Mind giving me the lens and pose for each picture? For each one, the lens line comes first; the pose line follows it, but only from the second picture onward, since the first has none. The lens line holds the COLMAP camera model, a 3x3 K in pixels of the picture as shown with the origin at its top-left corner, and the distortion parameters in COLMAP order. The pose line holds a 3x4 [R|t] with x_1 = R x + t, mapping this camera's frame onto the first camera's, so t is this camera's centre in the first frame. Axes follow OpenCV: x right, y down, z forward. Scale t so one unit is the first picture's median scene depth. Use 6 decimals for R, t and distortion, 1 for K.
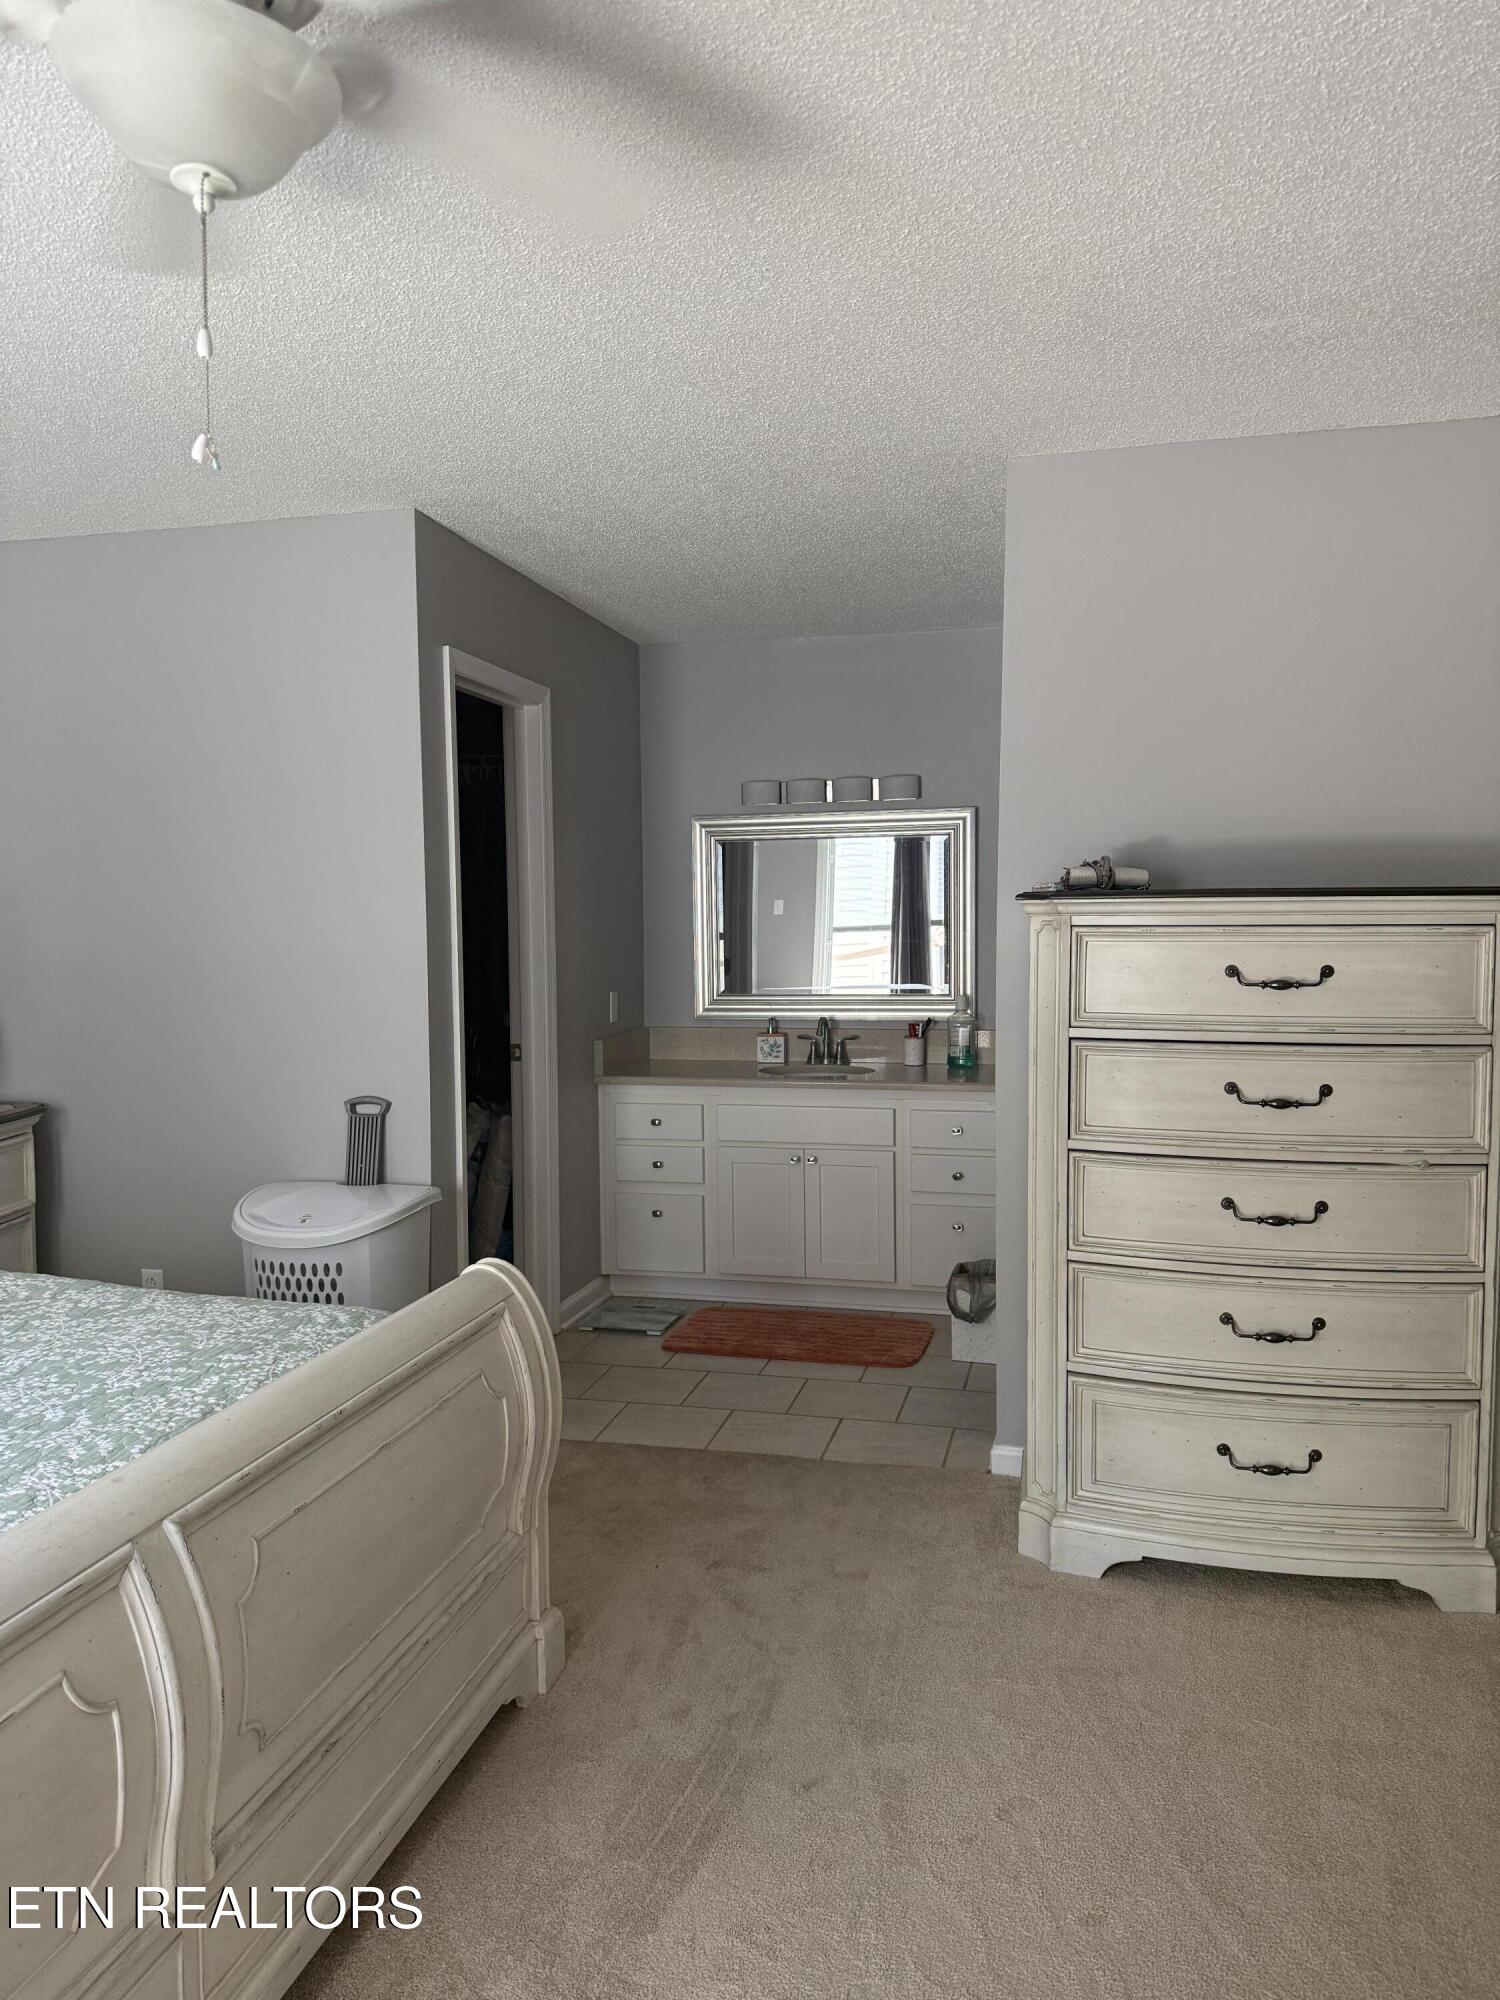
lens RADIAL K [[1412.0, 0, 753.8], [0, 1412.0, 994.0], [0, 0, 1]] dist [0.036708, -0.035093]
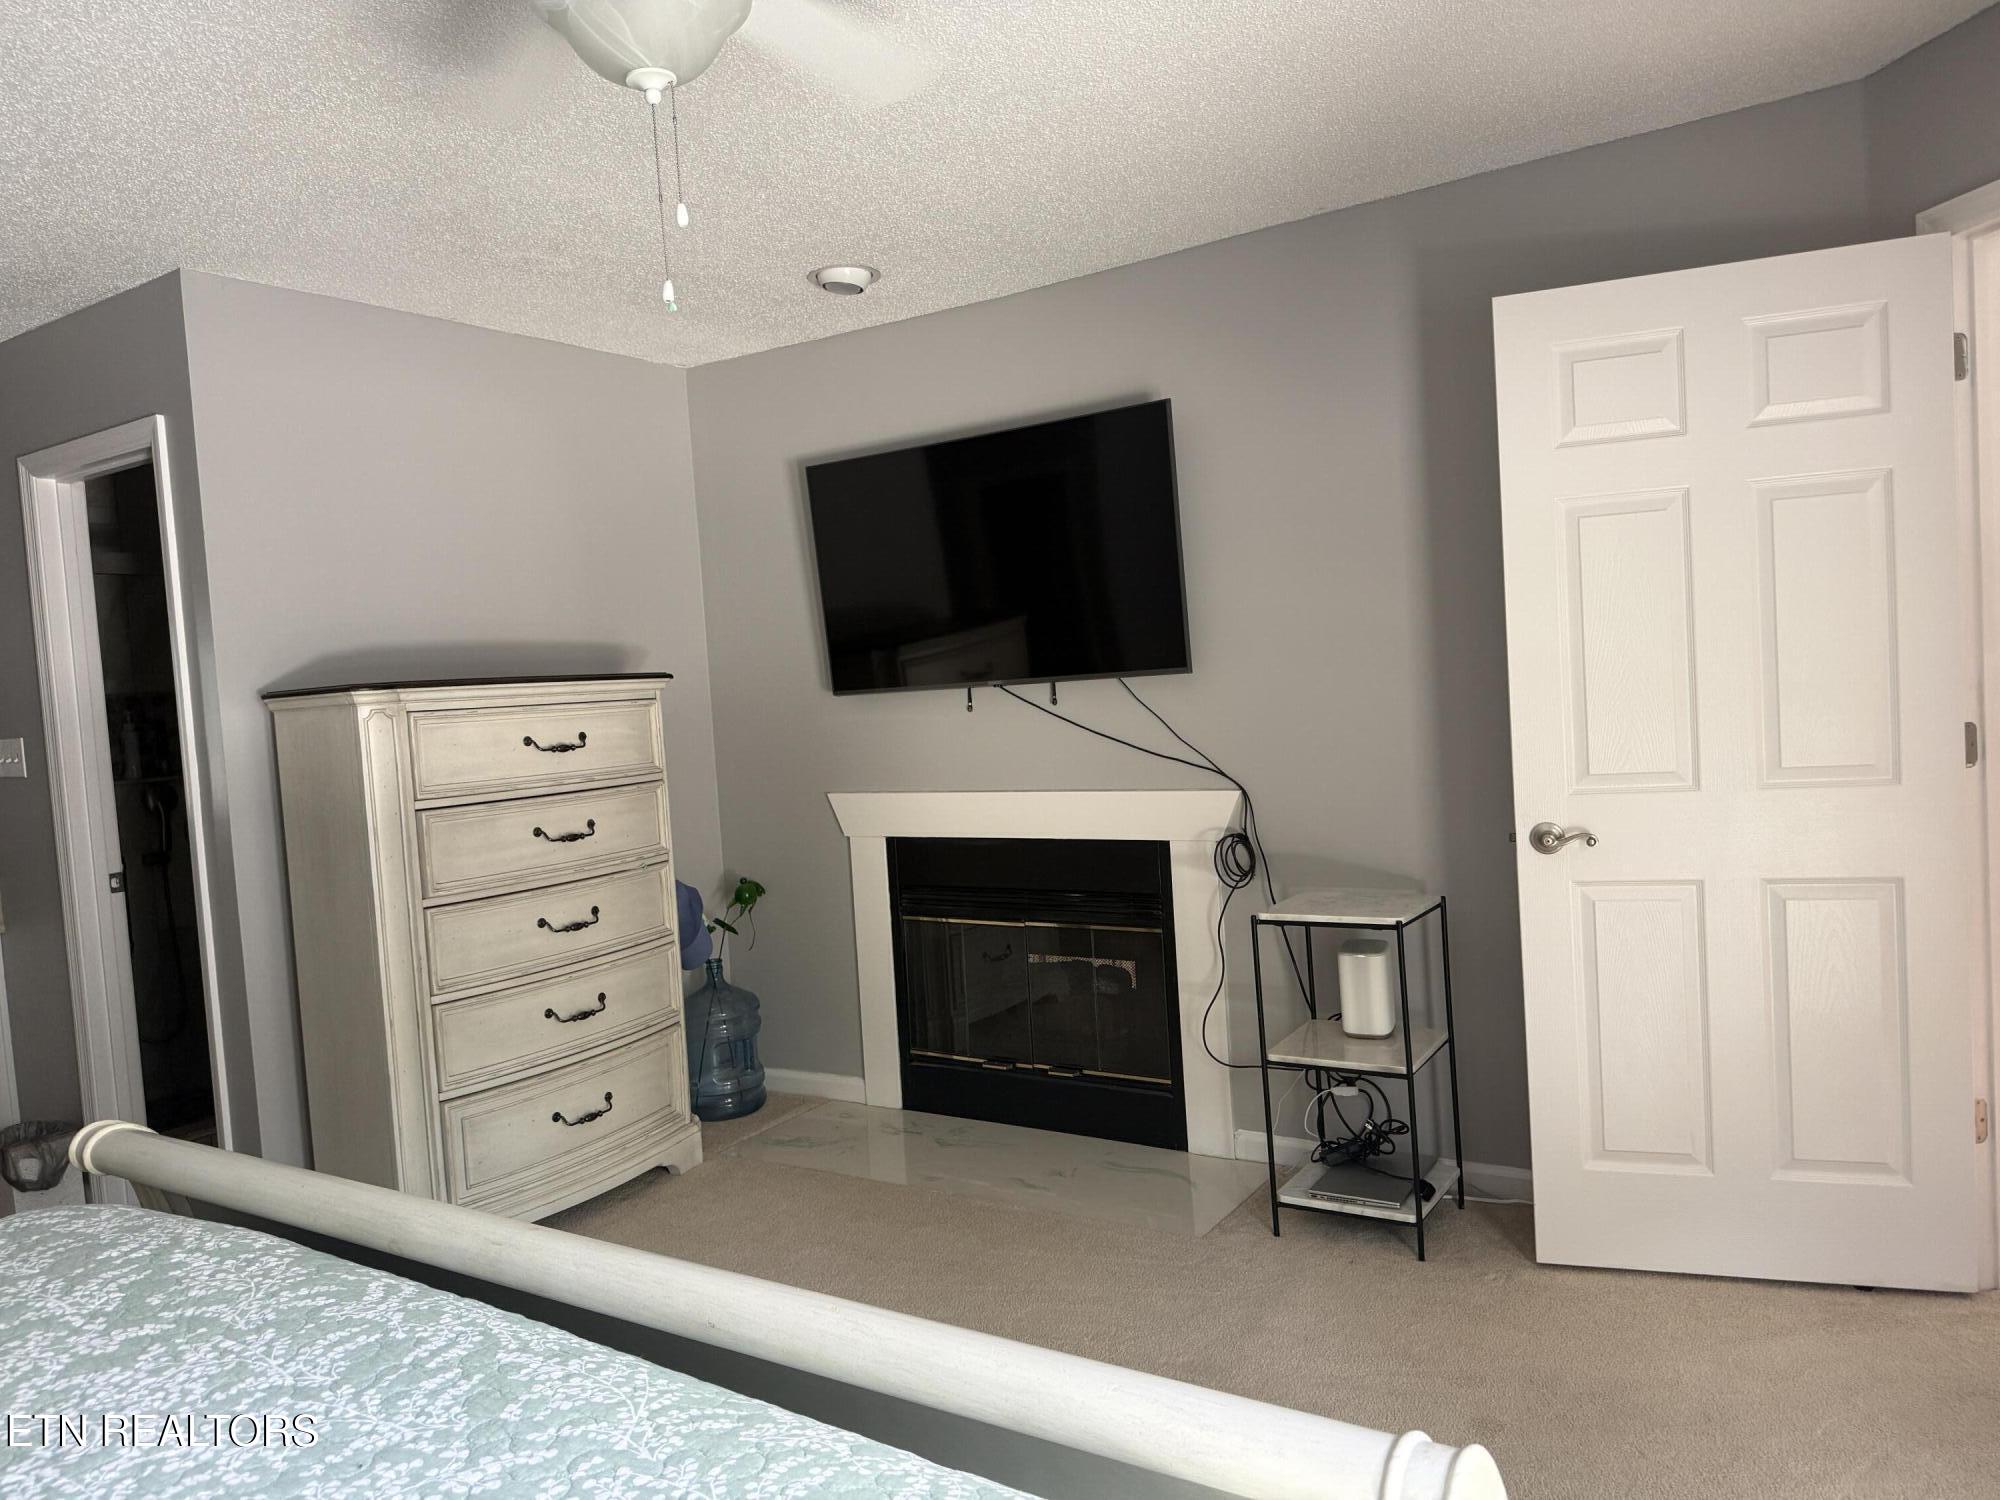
lens RADIAL K [[1412.0, 0, 1003.2], [0, 1412.0, 749.4], [0, 0, 1]] dist [0.036708, -0.035093]
pose [[0.328881, -0.063734, 0.942218, -0.702857], [0.112785, 0.993230, 0.027817, 0.004188], [-0.937612, 0.097119, 0.333842, 0.168386]]
